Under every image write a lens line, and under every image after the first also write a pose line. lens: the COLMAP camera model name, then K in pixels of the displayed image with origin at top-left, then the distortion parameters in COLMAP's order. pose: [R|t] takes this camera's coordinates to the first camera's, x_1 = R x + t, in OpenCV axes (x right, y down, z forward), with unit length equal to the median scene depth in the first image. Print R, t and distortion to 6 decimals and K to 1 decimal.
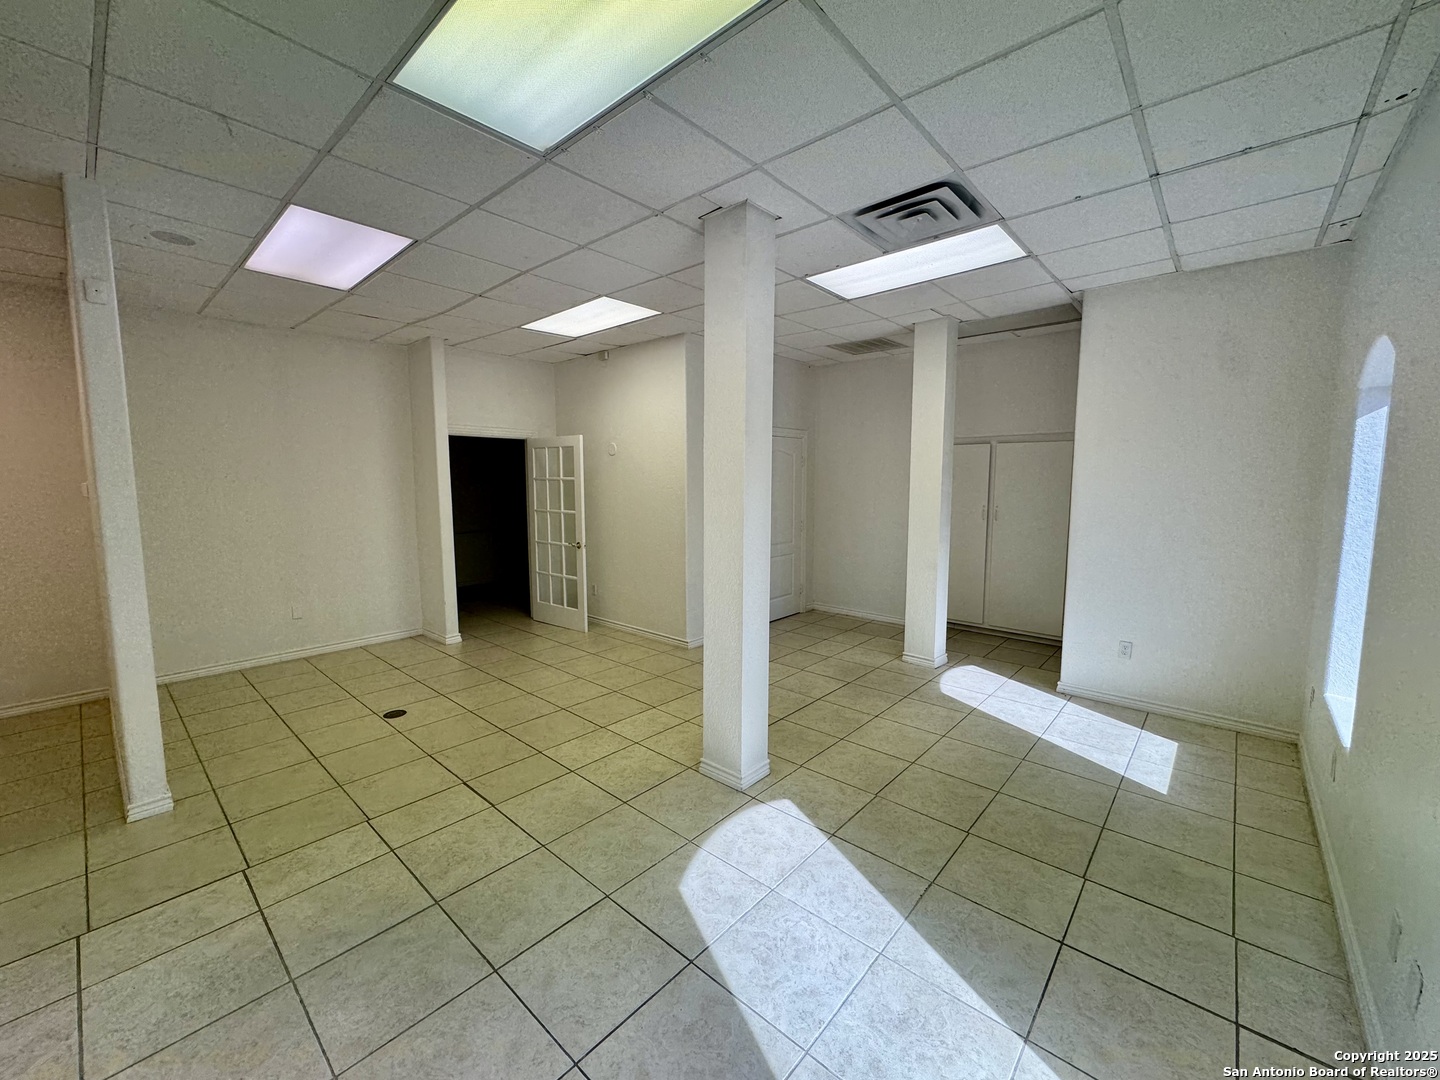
lens RADIAL K [[577.2, 0, 720.8], [0, 577.2, 539.7], [0, 0, 1]] dist [-0.003540, 0.000998]
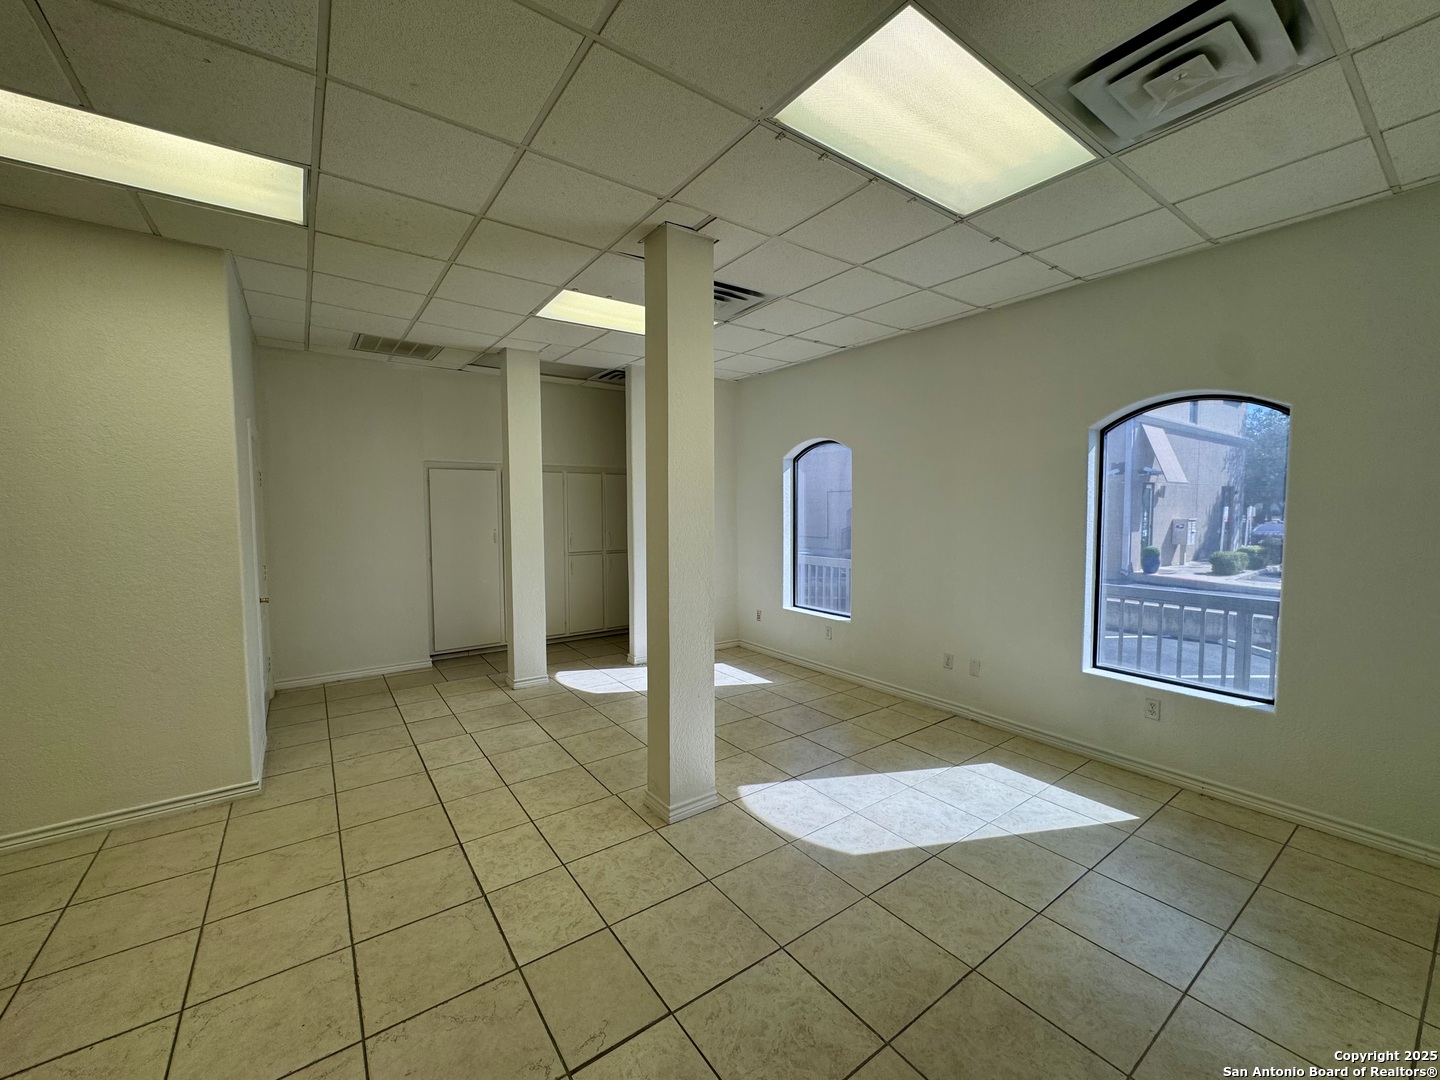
lens RADIAL K [[577.2, 0, 717.1], [0, 577.2, 541.5], [0, 0, 1]] dist [-0.003540, 0.000998]
pose [[0.216630, -0.062844, 0.974229, -0.834189], [0.108376, 0.993306, 0.039976, -0.060651], [-0.970219, 0.096923, 0.221991, 0.657819]]
